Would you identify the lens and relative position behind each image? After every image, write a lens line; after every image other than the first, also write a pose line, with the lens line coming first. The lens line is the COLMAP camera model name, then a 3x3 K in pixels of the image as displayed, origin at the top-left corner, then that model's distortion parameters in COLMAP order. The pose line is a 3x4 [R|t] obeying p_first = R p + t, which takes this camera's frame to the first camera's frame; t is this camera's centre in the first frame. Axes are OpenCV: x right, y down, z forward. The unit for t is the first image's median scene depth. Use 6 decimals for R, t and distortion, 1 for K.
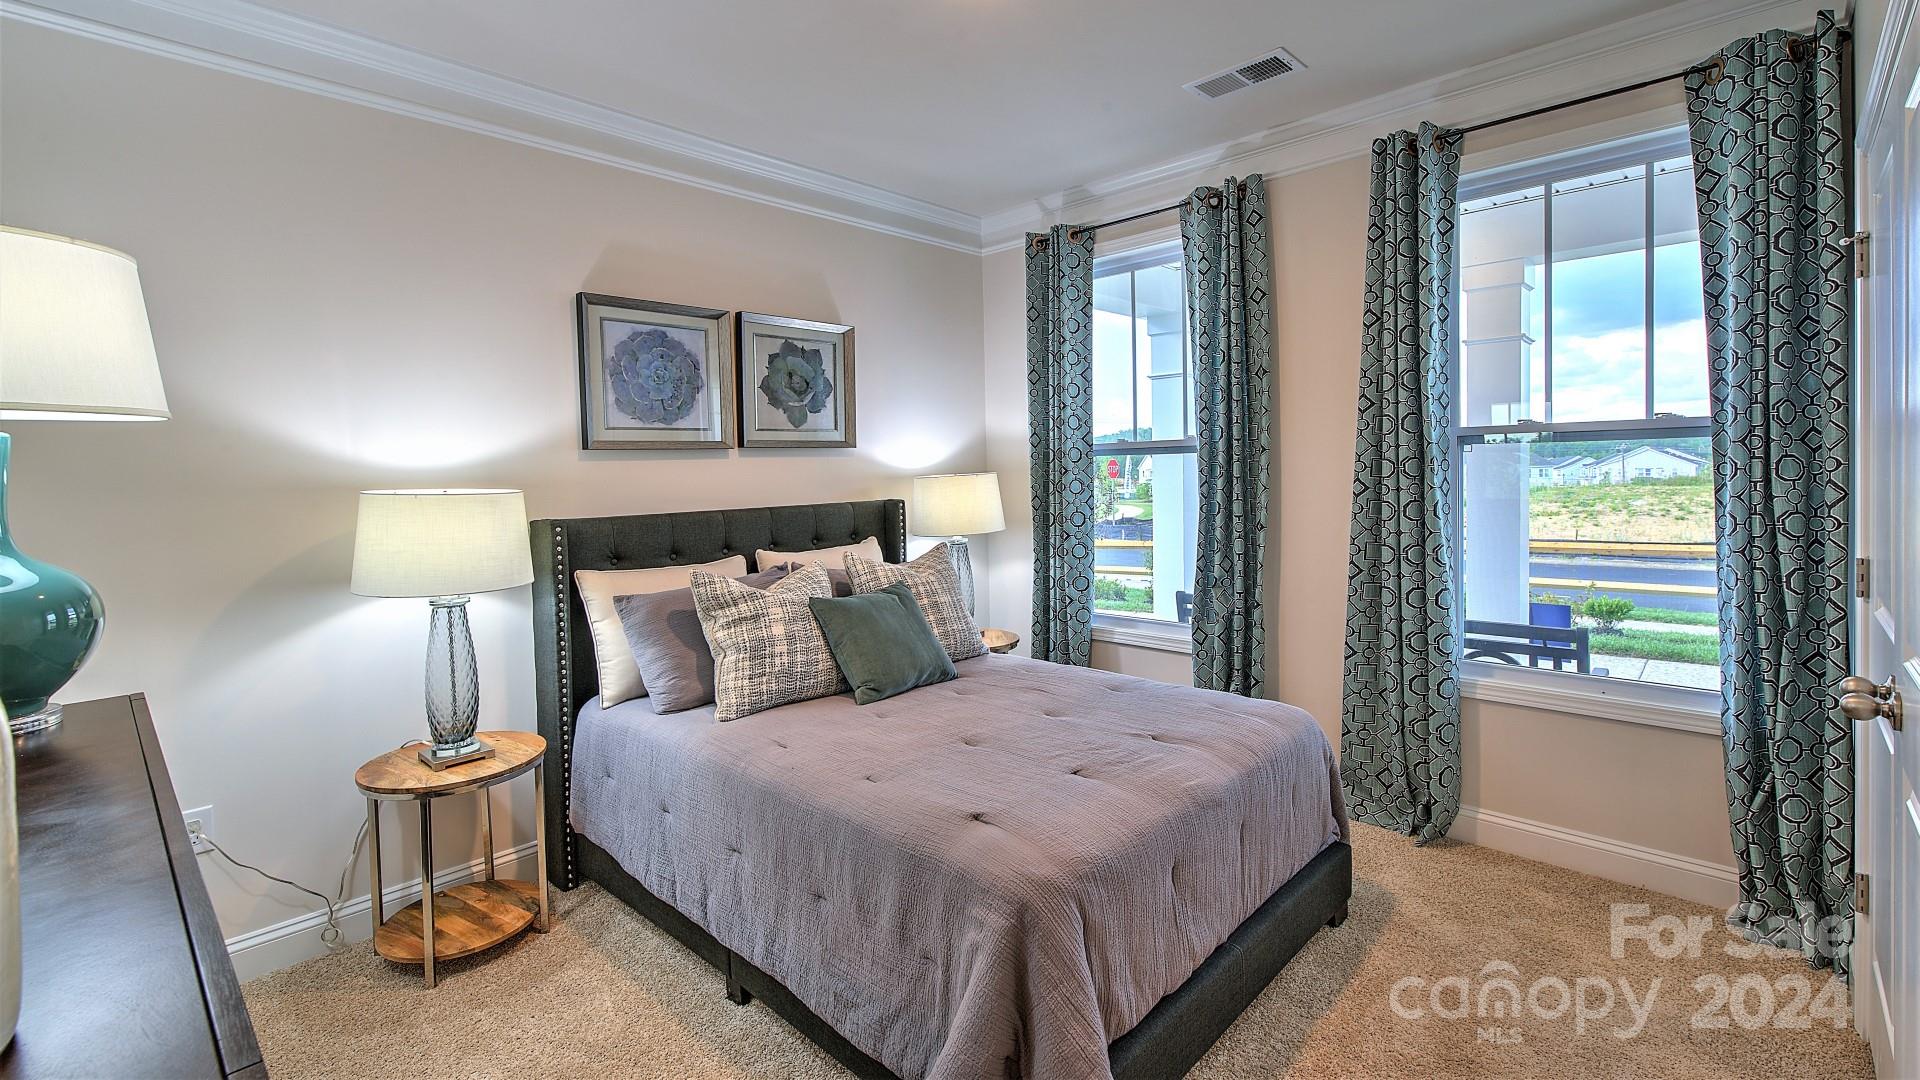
lens RADIAL K [[866.9, 0, 955.9], [0, 866.9, 500.1], [0, 0, 1]] dist [-0.000482, -0.010942]
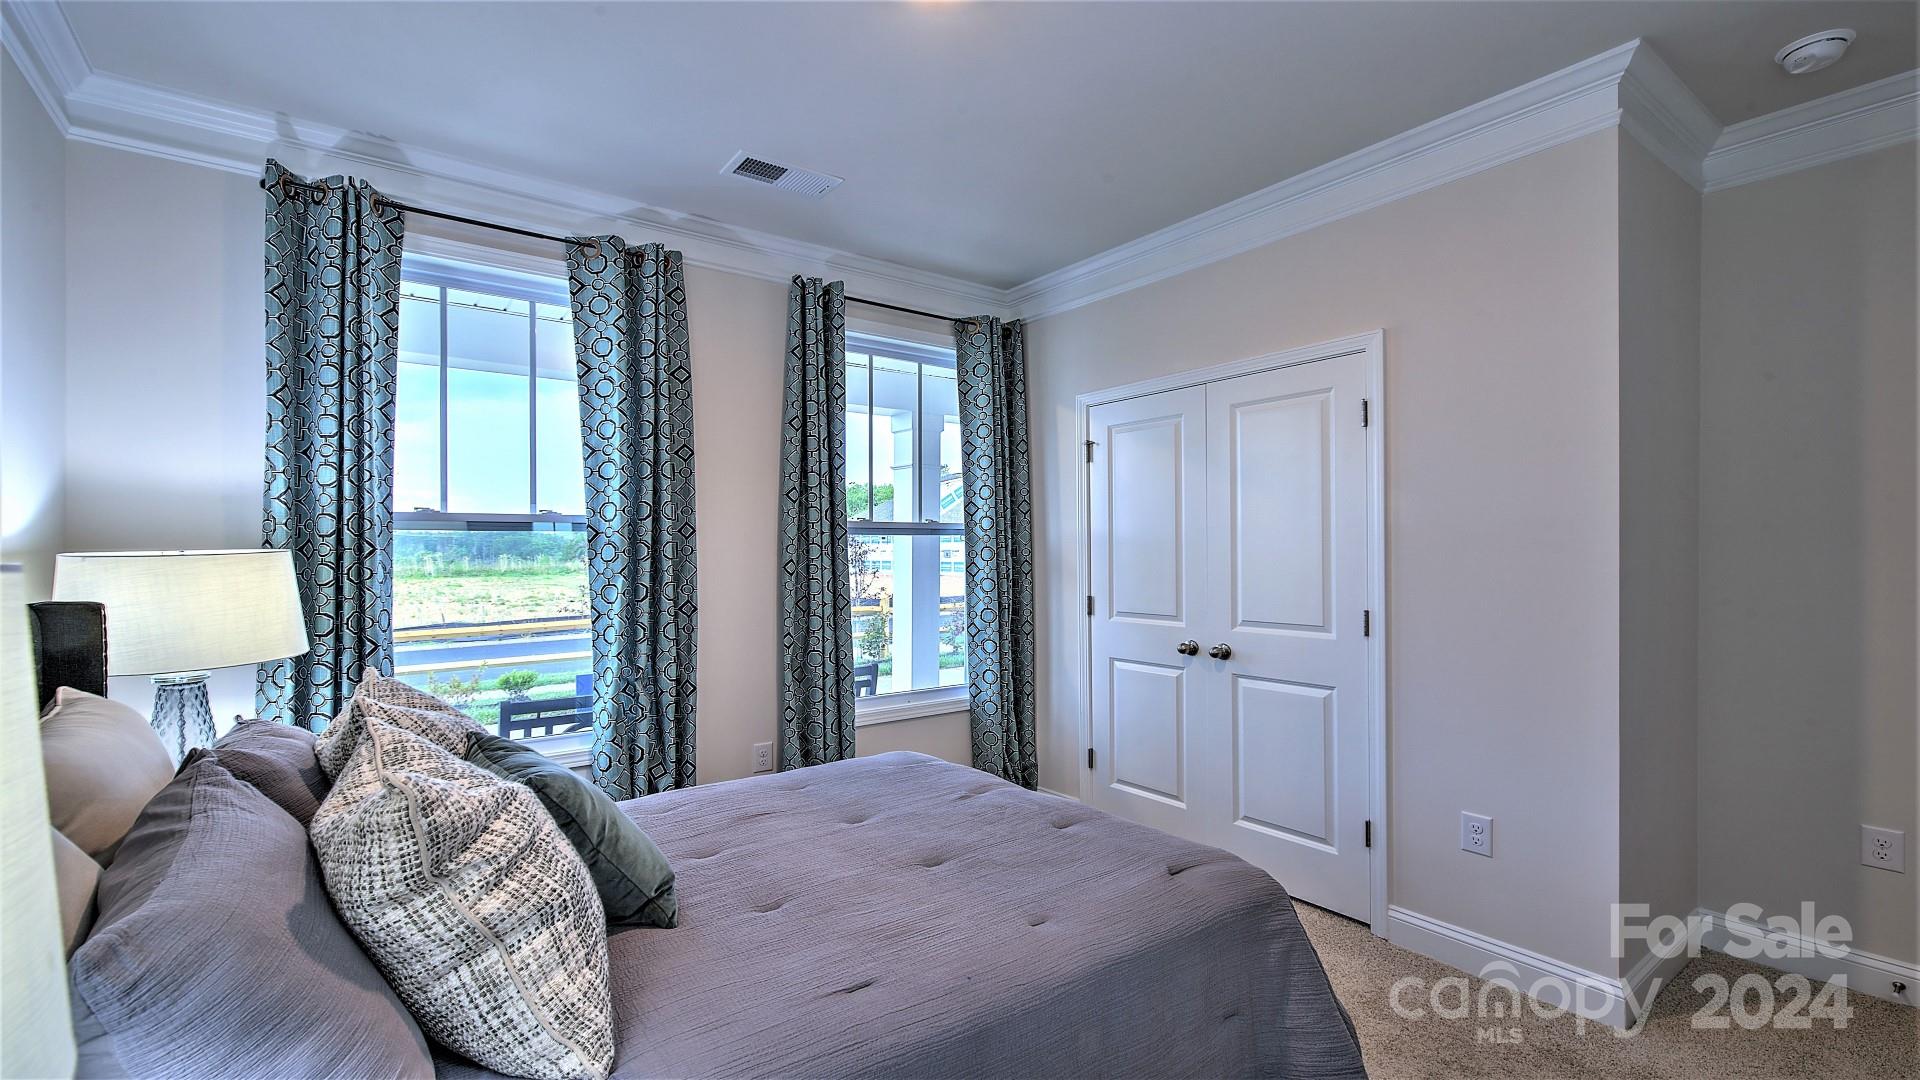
lens RADIAL K [[823.0, 0, 970.2], [0, 823.0, 551.9], [0, 0, 1]] dist [0.012160, -0.008497]
pose [[0.157908, 0.021596, 0.987218, -0.467710], [0.024041, 0.999380, -0.025707, -0.003401], [-0.987161, 0.027793, 0.157291, 0.479193]]
